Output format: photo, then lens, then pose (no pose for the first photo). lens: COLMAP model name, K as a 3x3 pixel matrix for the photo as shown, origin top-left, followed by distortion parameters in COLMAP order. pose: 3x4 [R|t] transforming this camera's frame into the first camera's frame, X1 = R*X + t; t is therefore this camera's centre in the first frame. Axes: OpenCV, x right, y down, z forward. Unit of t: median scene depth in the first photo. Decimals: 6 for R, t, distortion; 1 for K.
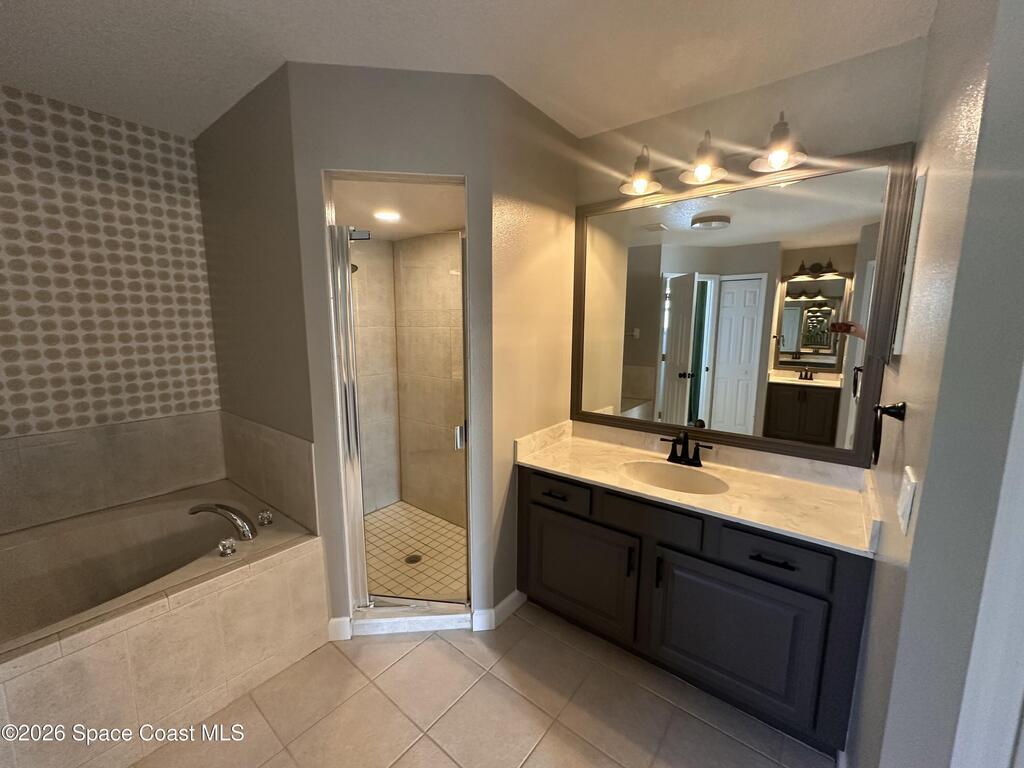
lens RADIAL K [[409.0, 0, 510.0], [0, 409.0, 384.6], [0, 0, 1]] dist [-0.004281, 0.000008]
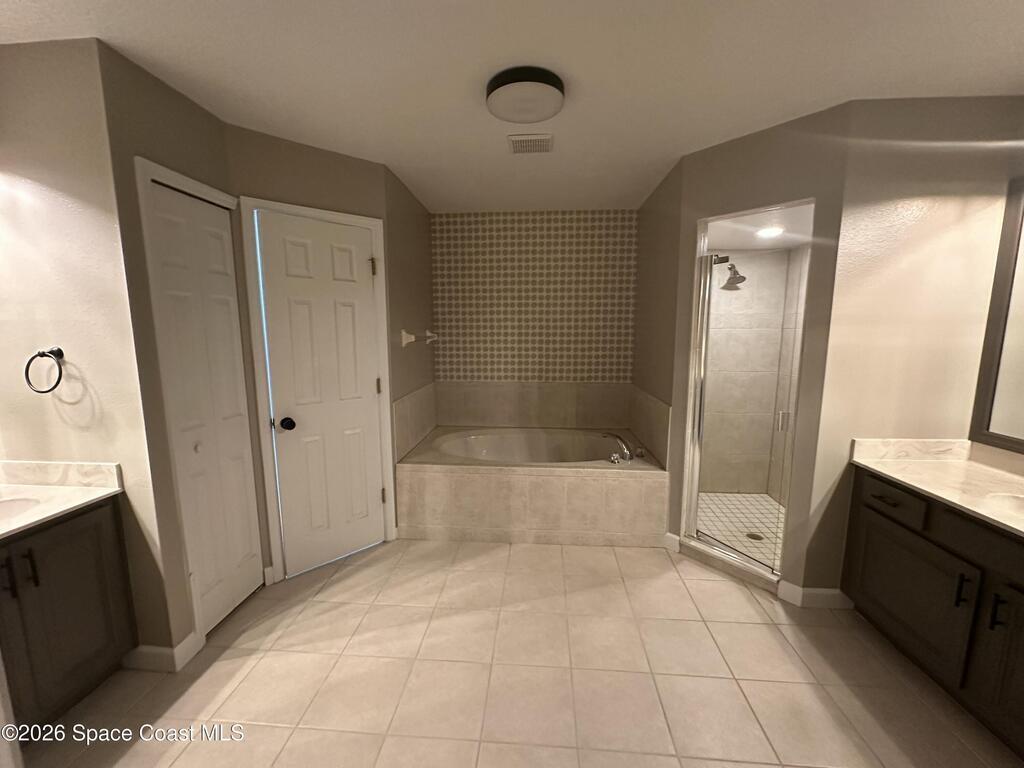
lens RADIAL K [[409.0, 0, 508.1], [0, 409.0, 383.9], [0, 0, 1]] dist [-0.004281, 0.000008]
pose [[0.553086, 0.110065, -0.825822, 0.355458], [-0.120140, 0.991411, 0.051672, 0.050937], [0.824416, 0.070635, 0.561559, -0.279566]]
